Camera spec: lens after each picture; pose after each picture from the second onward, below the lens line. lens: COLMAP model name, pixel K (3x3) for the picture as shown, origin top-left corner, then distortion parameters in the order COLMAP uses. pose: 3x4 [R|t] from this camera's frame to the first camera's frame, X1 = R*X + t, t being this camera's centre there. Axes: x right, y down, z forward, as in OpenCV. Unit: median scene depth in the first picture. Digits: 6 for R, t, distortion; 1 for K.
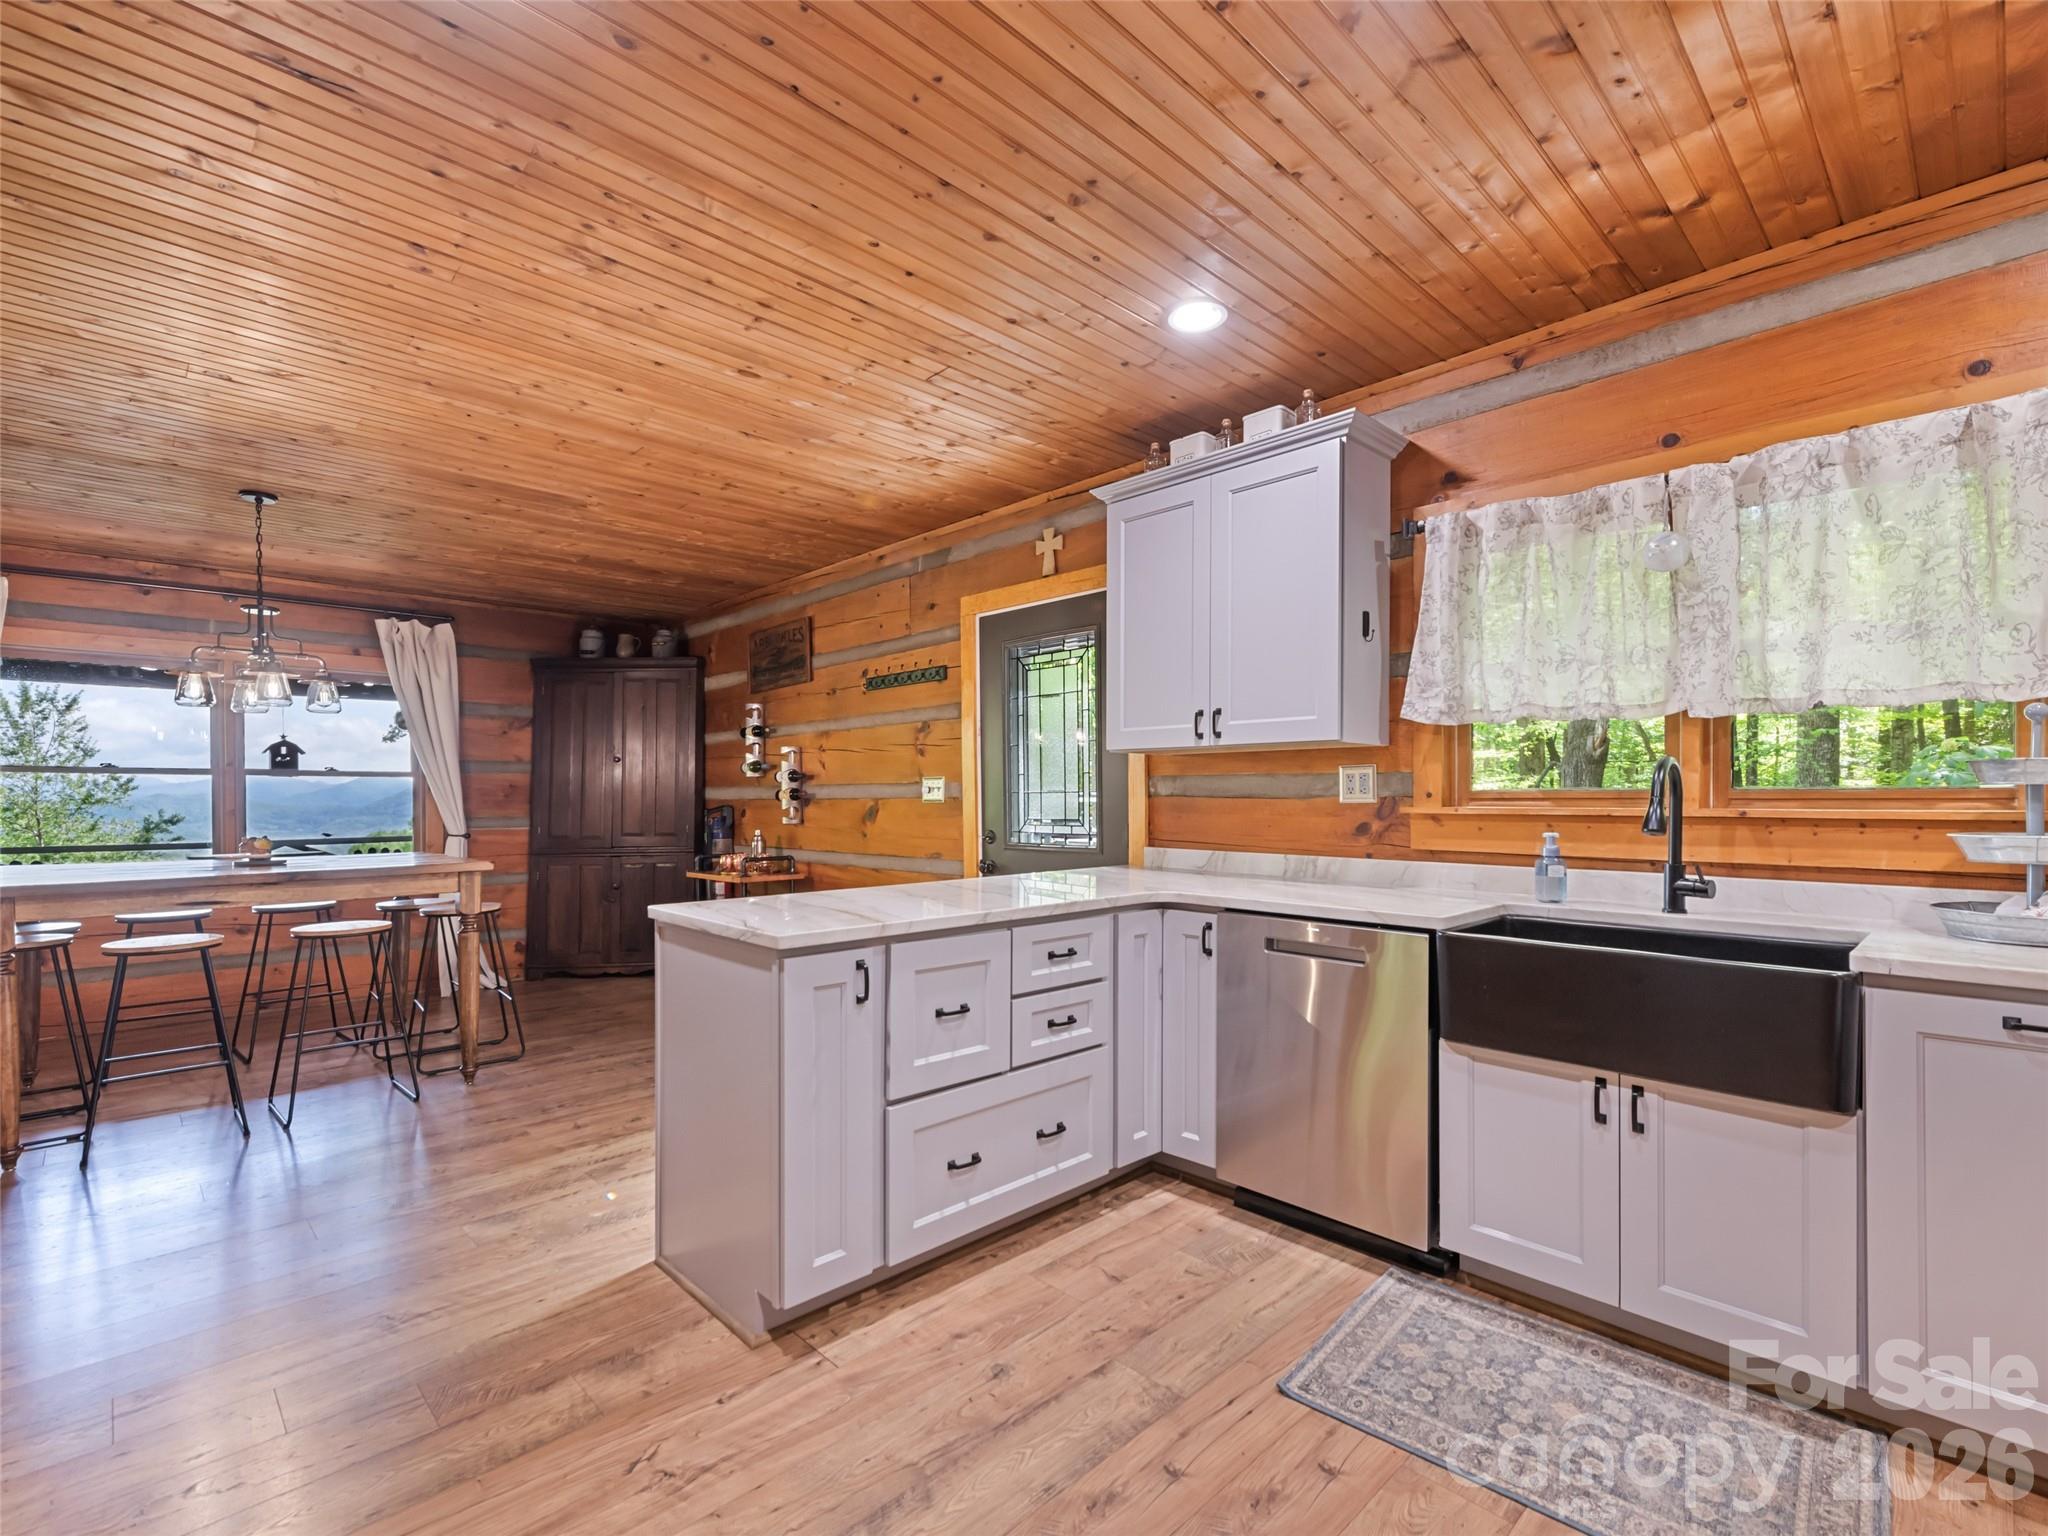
lens RADIAL K [[924.8, 0, 1027.5], [0, 924.8, 804.6], [0, 0, 1]] dist [0.020067, -0.004340]
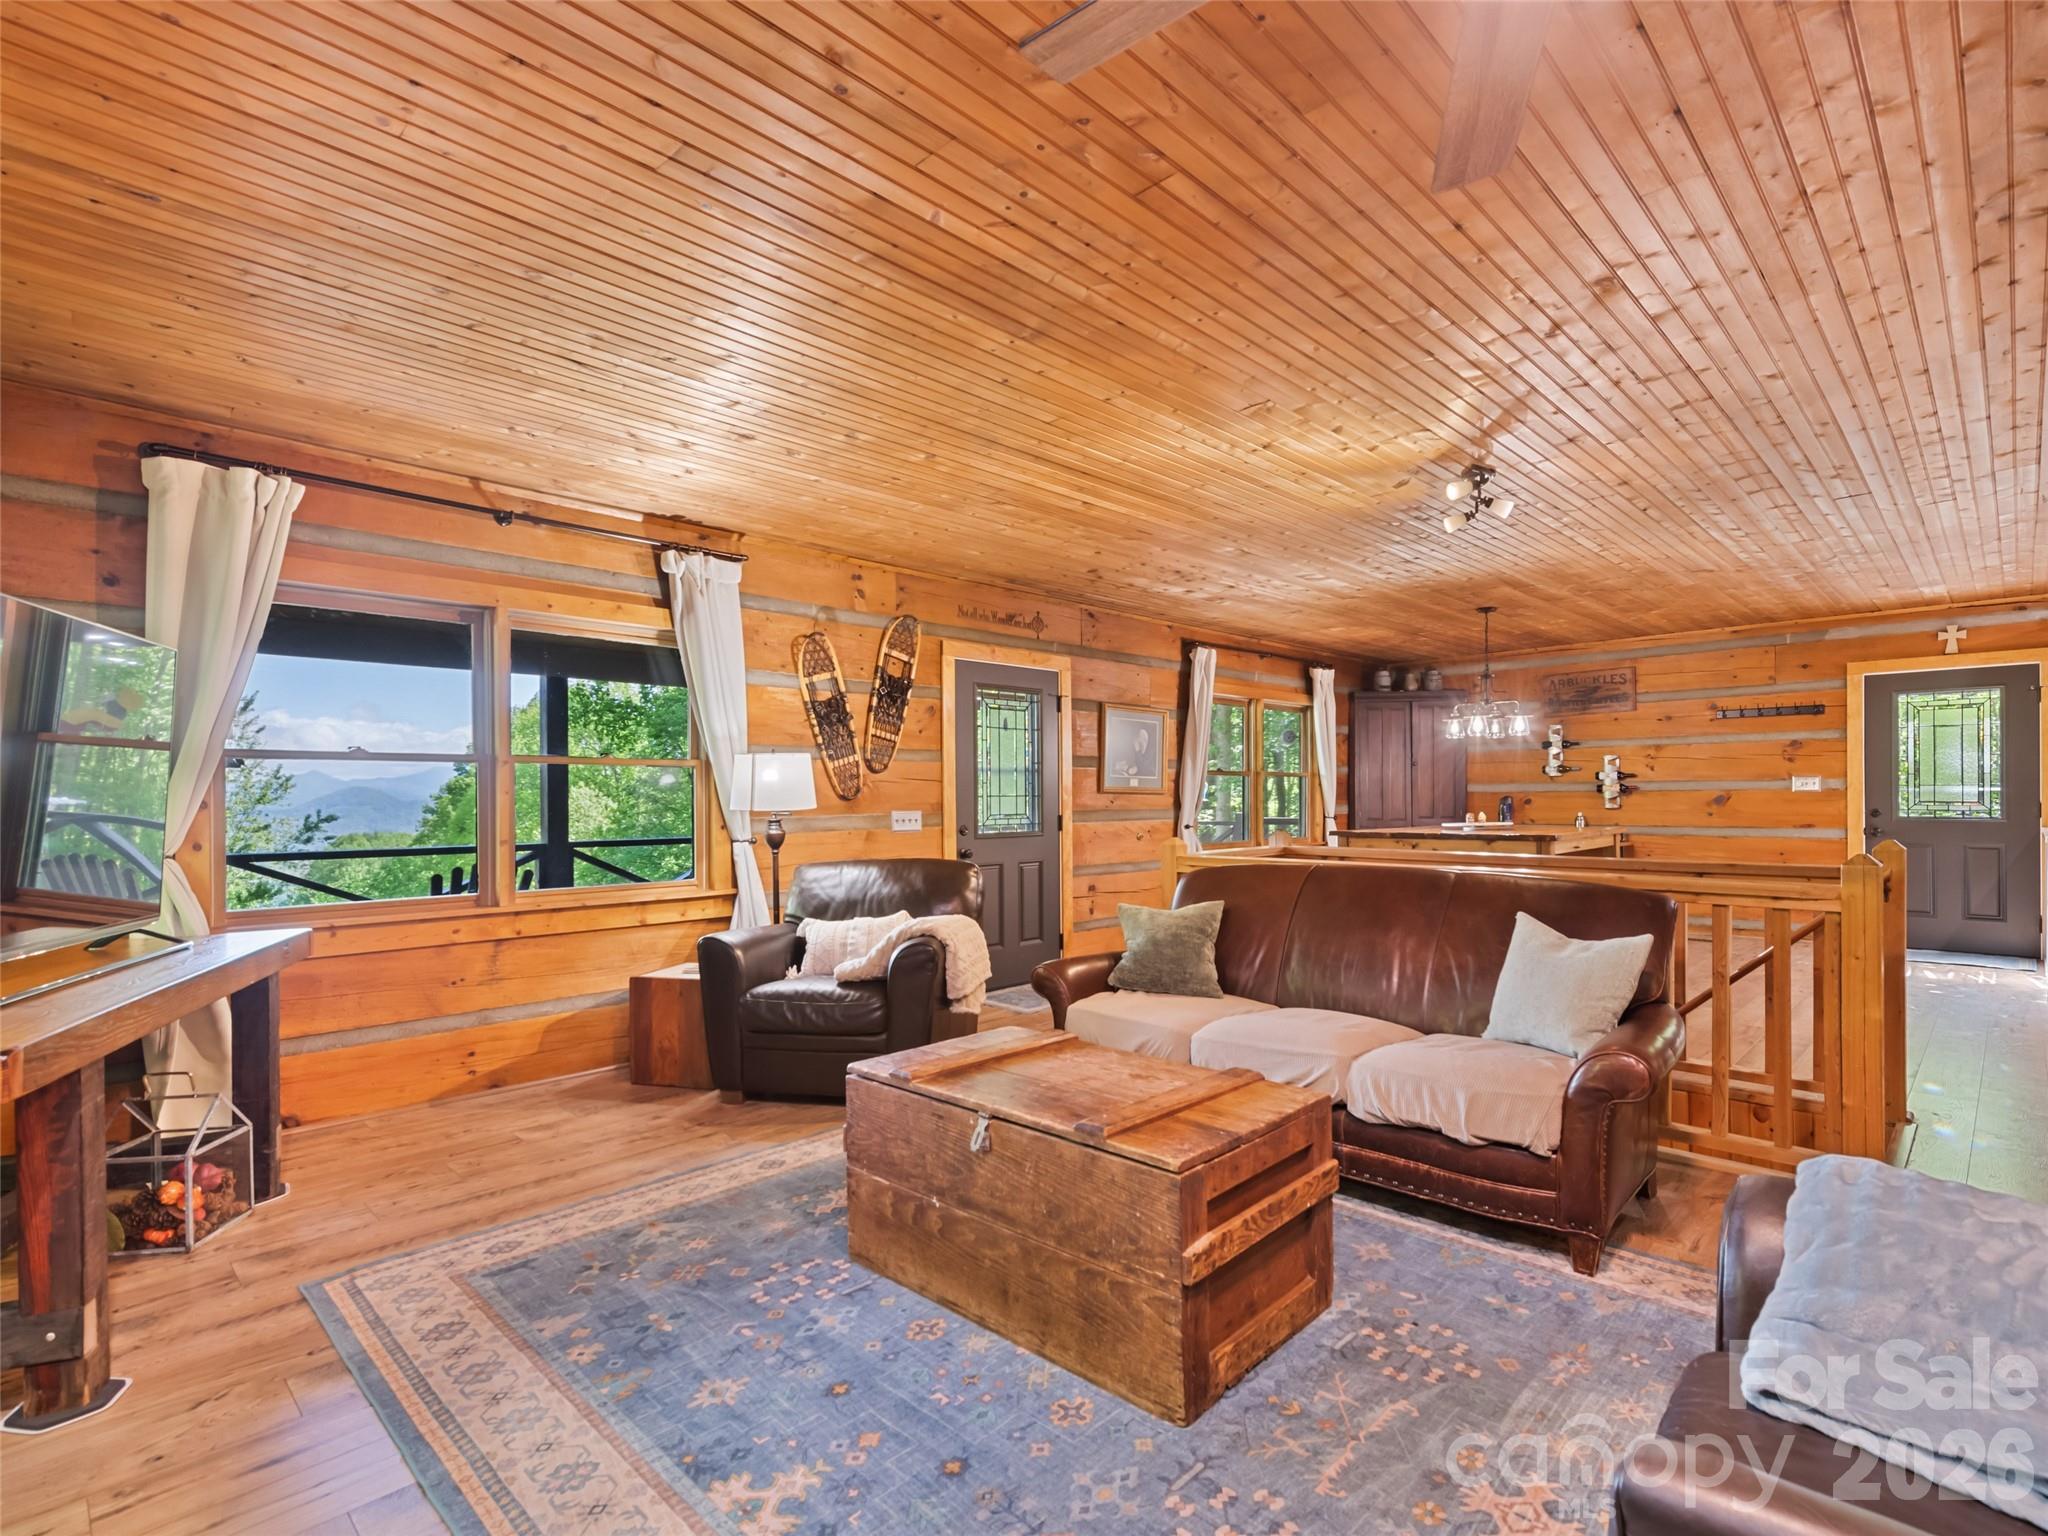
lens RADIAL K [[989.7, 0, 1038.4], [0, 989.7, 800.5], [0, 0, 1]] dist [0.029077, -0.006580]
pose [[0.999911, -0.003558, 0.012887, -2.310313], [0.003576, 0.999993, -0.001315, 0.015381], [-0.012882, 0.001361, 0.999916, -1.104060]]
